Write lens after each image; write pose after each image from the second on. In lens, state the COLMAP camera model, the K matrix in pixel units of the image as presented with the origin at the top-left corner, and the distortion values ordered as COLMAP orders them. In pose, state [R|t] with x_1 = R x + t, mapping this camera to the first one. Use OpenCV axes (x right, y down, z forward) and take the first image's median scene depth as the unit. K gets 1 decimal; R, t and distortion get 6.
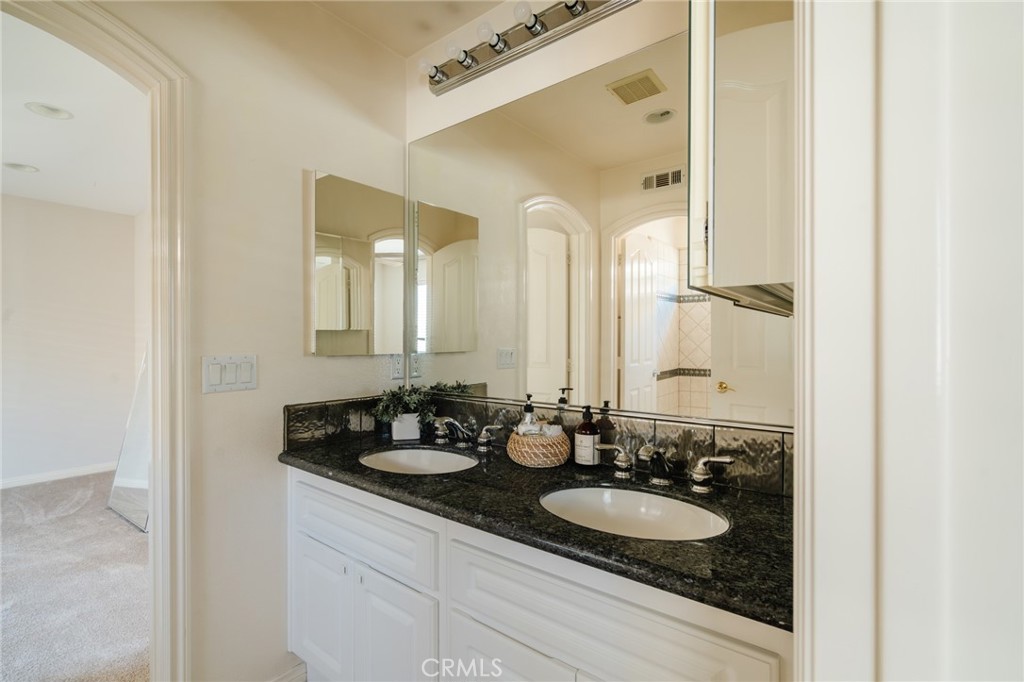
lens RADIAL K [[465.1, 0, 507.8], [0, 465.1, 342.4], [0, 0, 1]] dist [-0.011842, 0.003068]
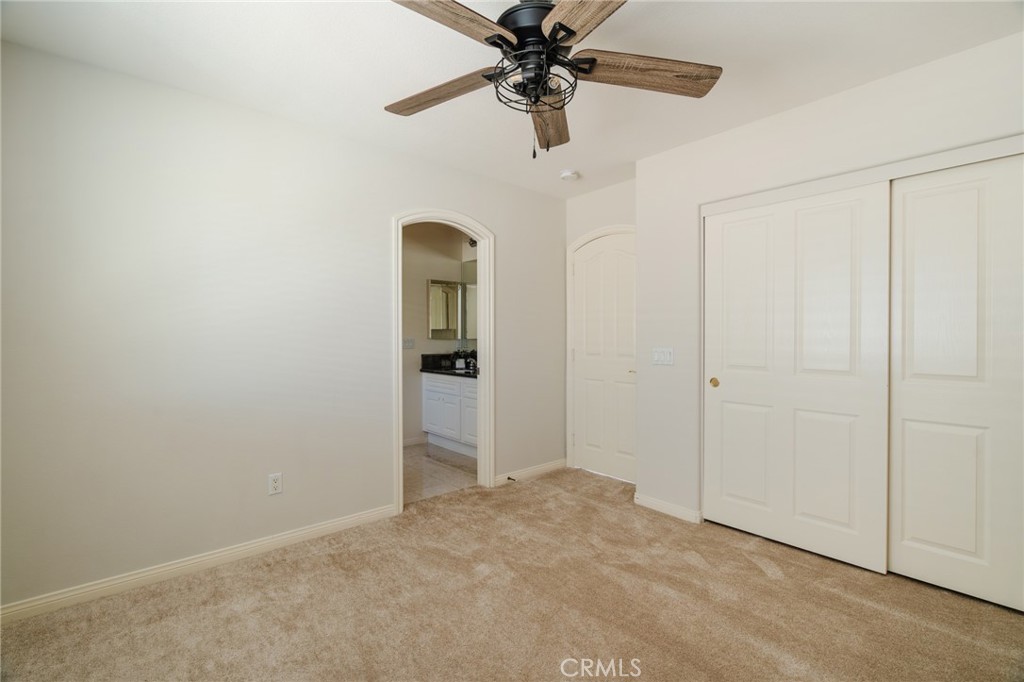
lens RADIAL K [[465.1, 0, 514.5], [0, 465.1, 338.0], [0, 0, 1]] dist [-0.011842, 0.003068]
pose [[0.976456, 0.003453, -0.215687, 0.734700], [-0.003402, 0.999994, 0.000610, 0.018696], [0.215688, 0.000138, 0.976462, -1.758188]]
